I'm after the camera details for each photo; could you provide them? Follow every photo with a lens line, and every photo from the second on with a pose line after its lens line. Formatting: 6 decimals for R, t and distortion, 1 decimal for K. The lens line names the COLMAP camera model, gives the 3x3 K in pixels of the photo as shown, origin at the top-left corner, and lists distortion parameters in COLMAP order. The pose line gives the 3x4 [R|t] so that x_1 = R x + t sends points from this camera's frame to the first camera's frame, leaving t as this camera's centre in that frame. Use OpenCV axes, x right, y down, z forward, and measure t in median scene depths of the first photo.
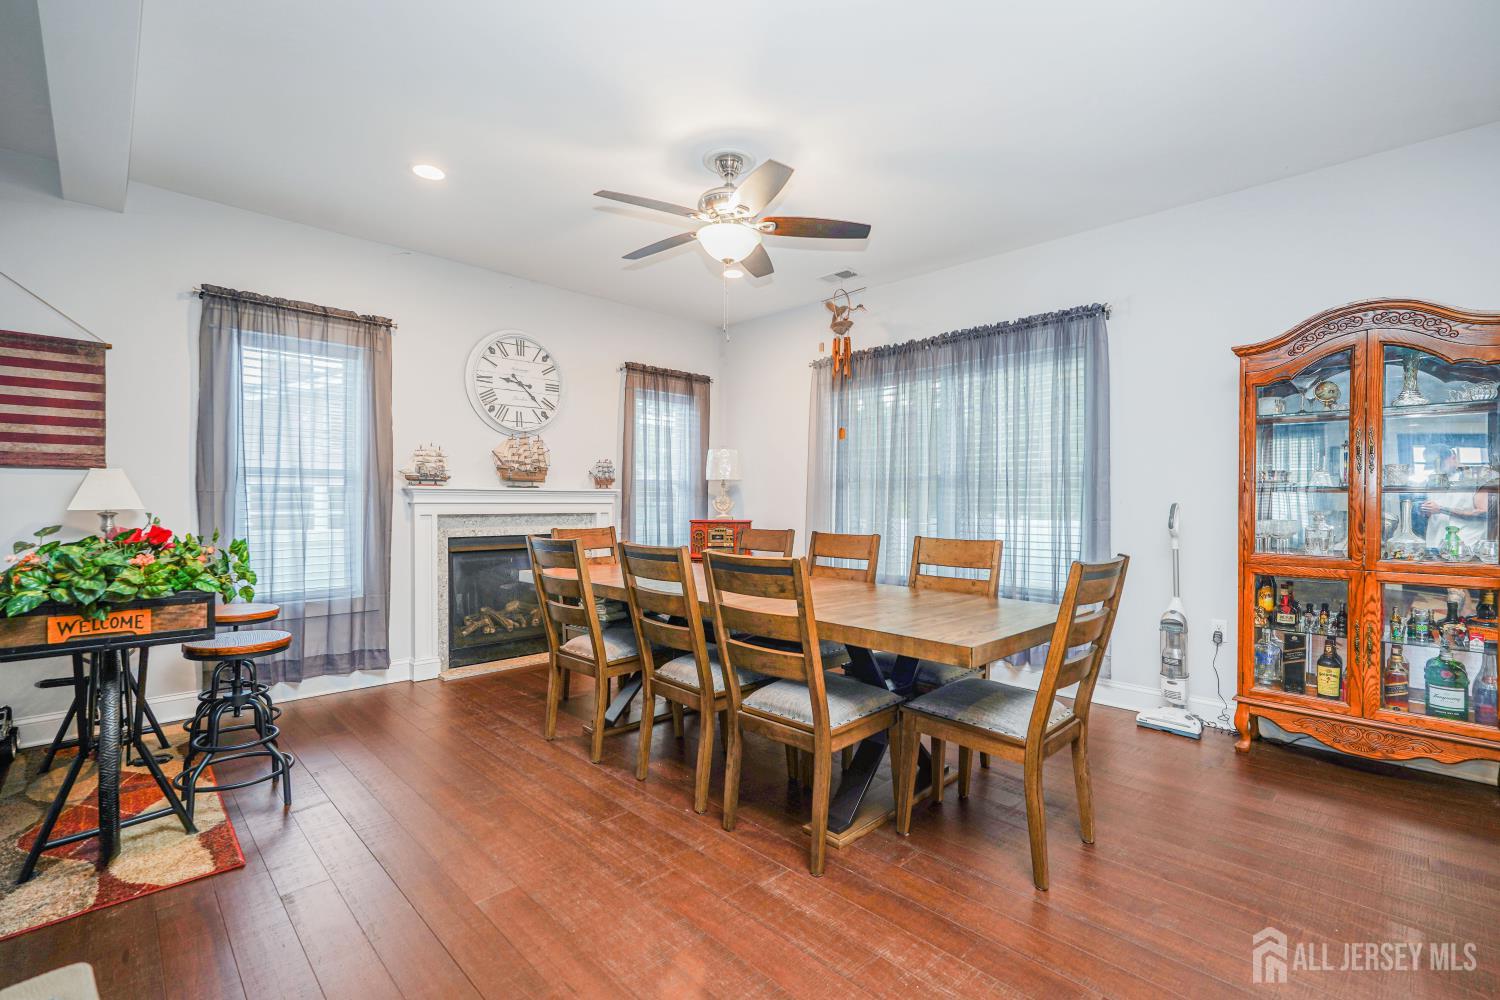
lens RADIAL K [[658.4, 0, 744.1], [0, 658.4, 506.5], [0, 0, 1]] dist [-0.007215, 0.002344]
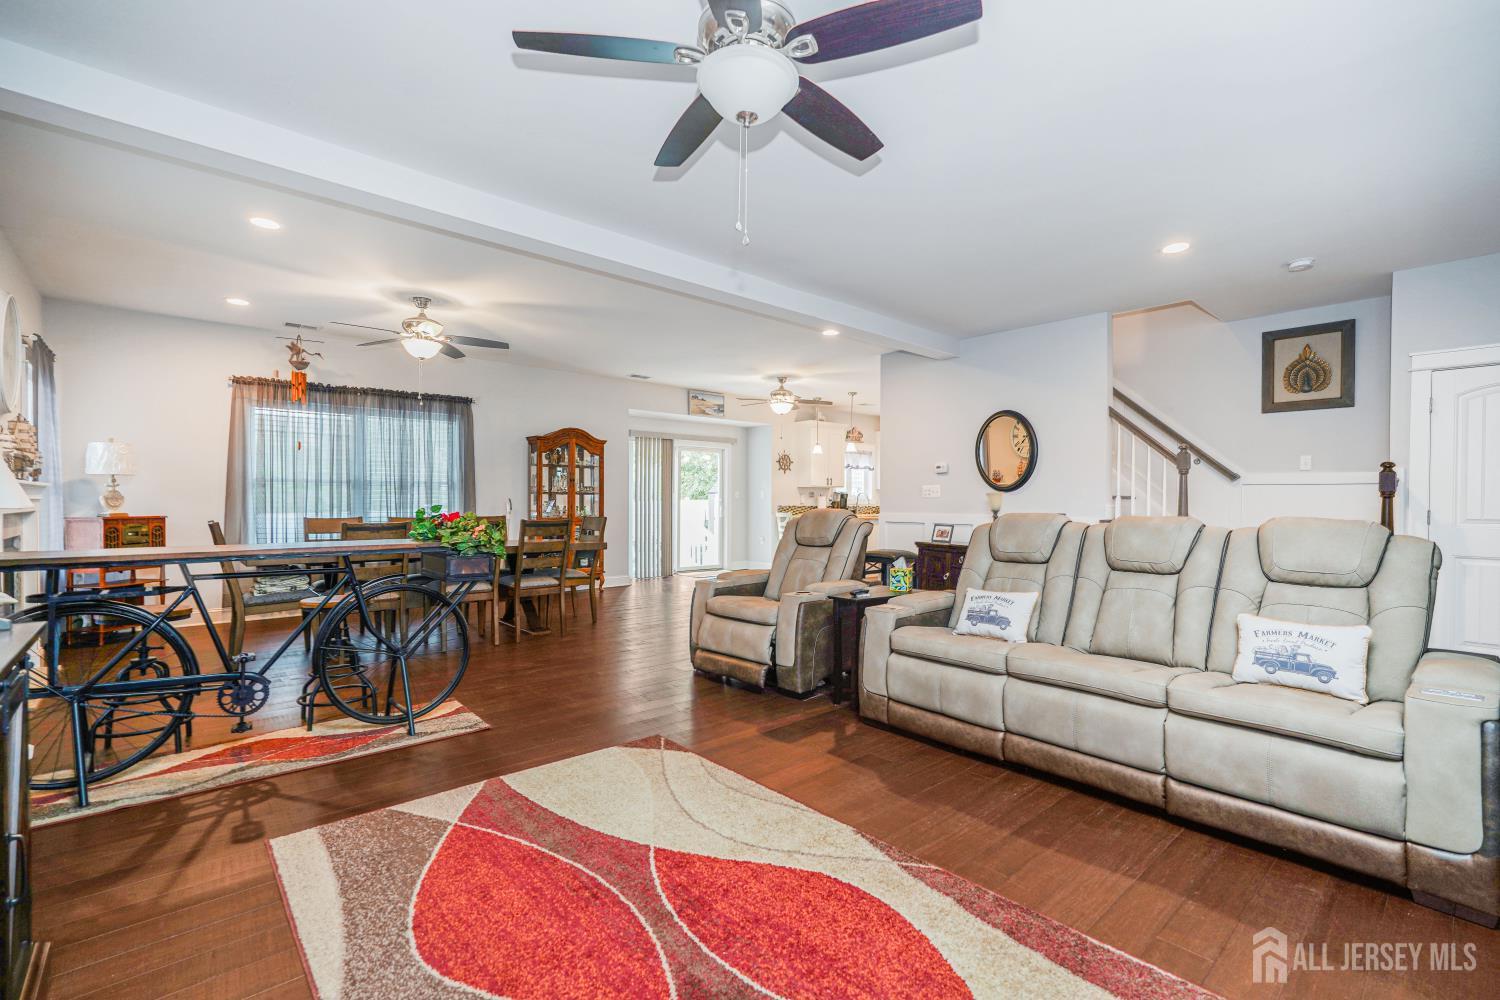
lens RADIAL K [[658.4, 0, 737.9], [0, 658.4, 508.5], [0, 0, 1]] dist [-0.007215, 0.002344]
pose [[0.081535, -0.017717, 0.996513, -1.226096], [0.007040, 0.999827, 0.017200, -0.003053], [-0.996646, 0.005613, 0.081646, 0.030404]]
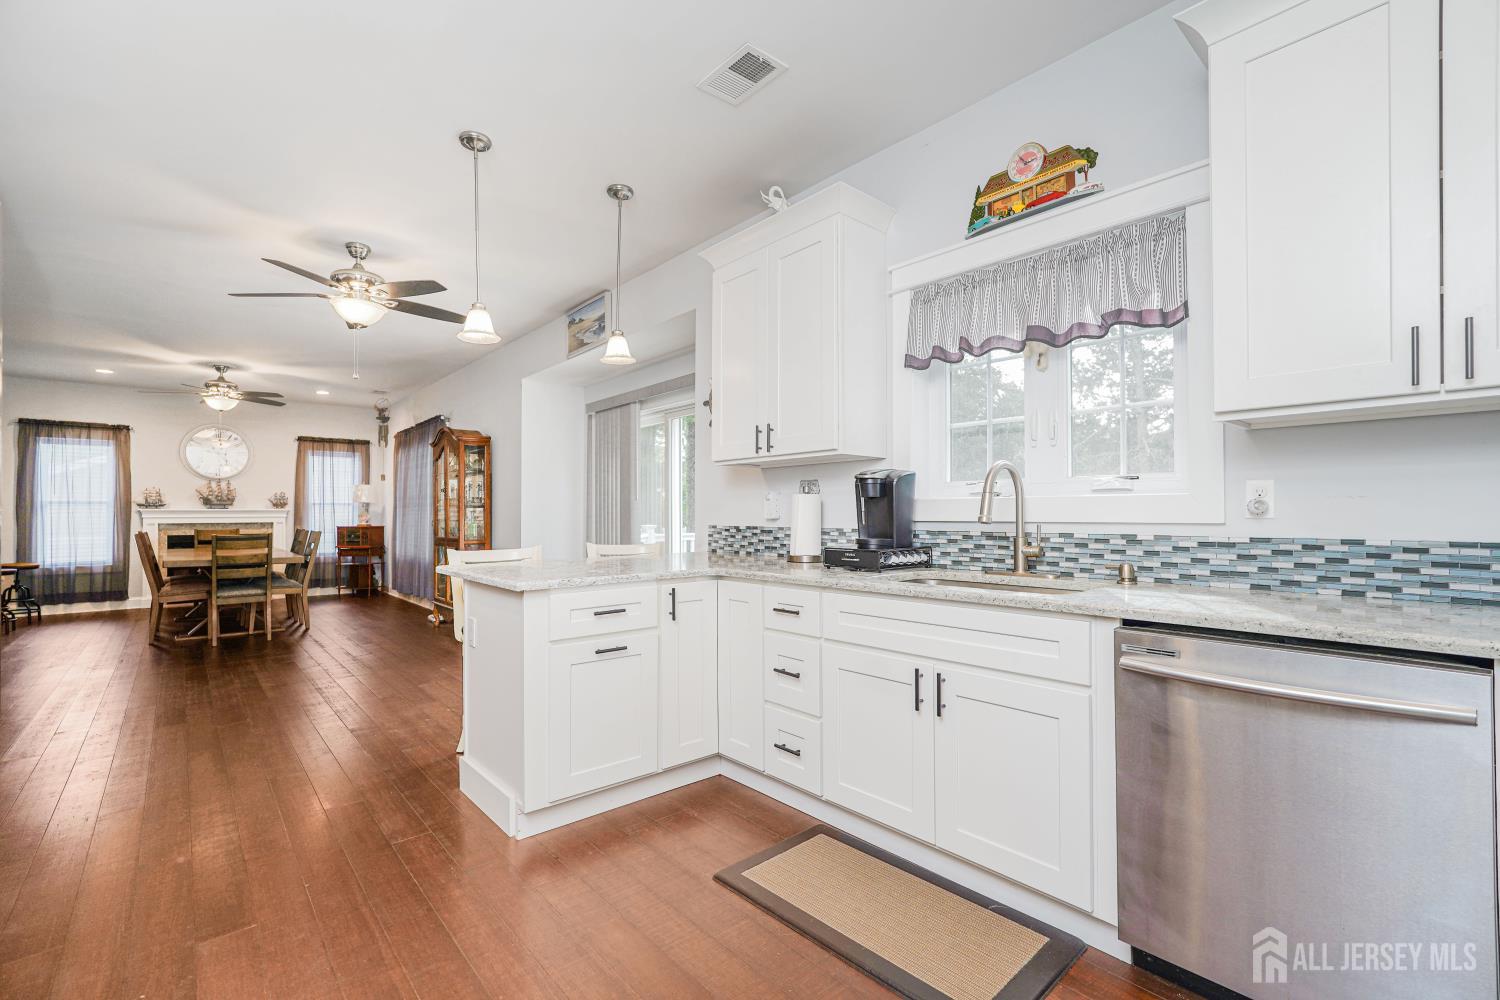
lens RADIAL K [[658.4, 0, 749.4], [0, 658.4, 508.3], [0, 0, 1]] dist [-0.007215, 0.002344]
pose [[0.997416, -0.012992, -0.070660, 1.460704], [0.011766, 0.999774, -0.017734, 0.023685], [0.070875, 0.016856, 0.997343, -0.838142]]
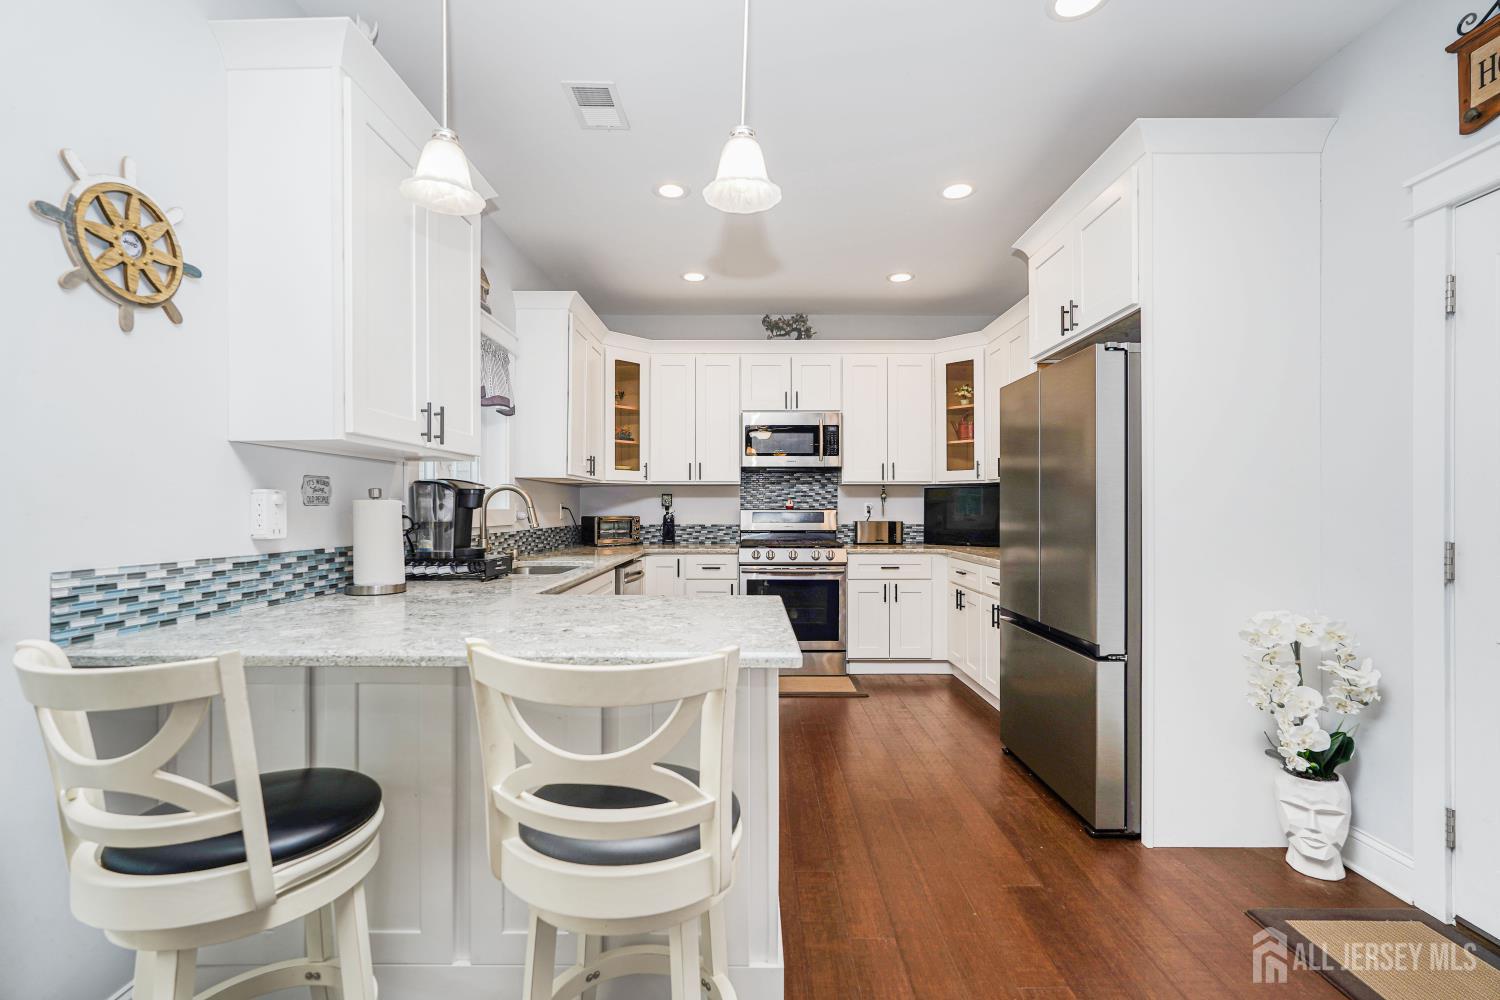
lens RADIAL K [[658.4, 0, 750.2], [0, 658.4, 505.9], [0, 0, 1]] dist [-0.007215, 0.002344]
pose [[-0.698810, 0.005122, 0.715289, 0.879853], [0.016458, 0.999825, 0.008918, 0.001772], [-0.715118, 0.018004, -0.698772, 0.065802]]
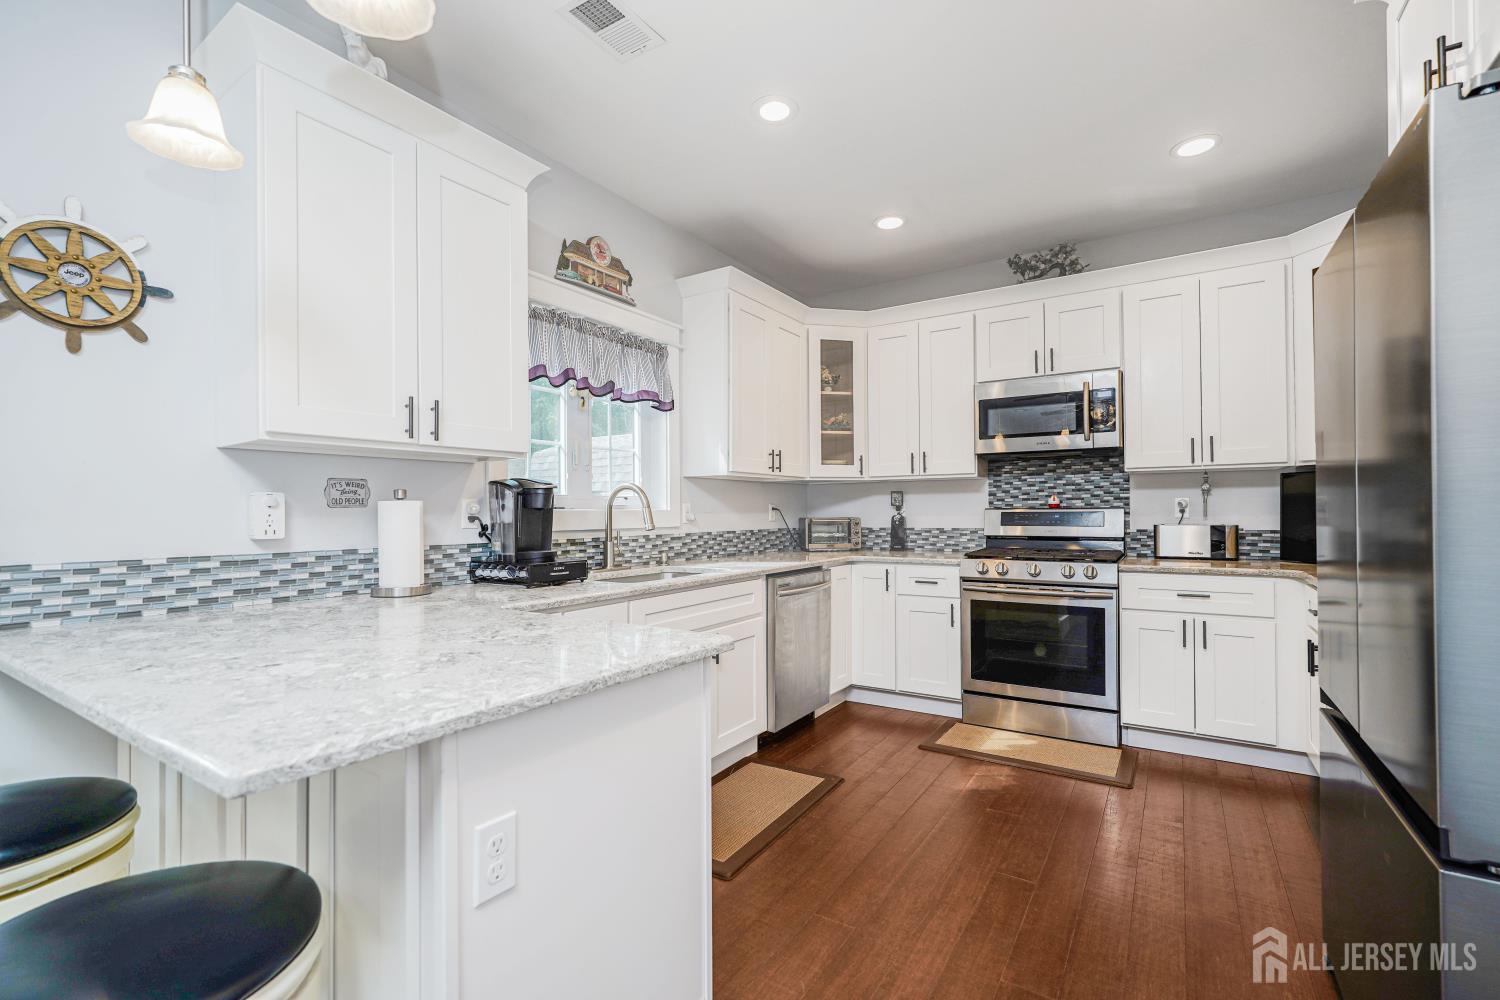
lens RADIAL K [[658.4, 0, 756.9], [0, 658.4, 508.5], [0, 0, 1]] dist [-0.007215, 0.002344]
pose [[-0.205215, 0.009803, 0.978668, 0.896786], [0.028692, 0.999580, -0.003996, 0.012745], [-0.978296, 0.027260, -0.205410, -0.259597]]
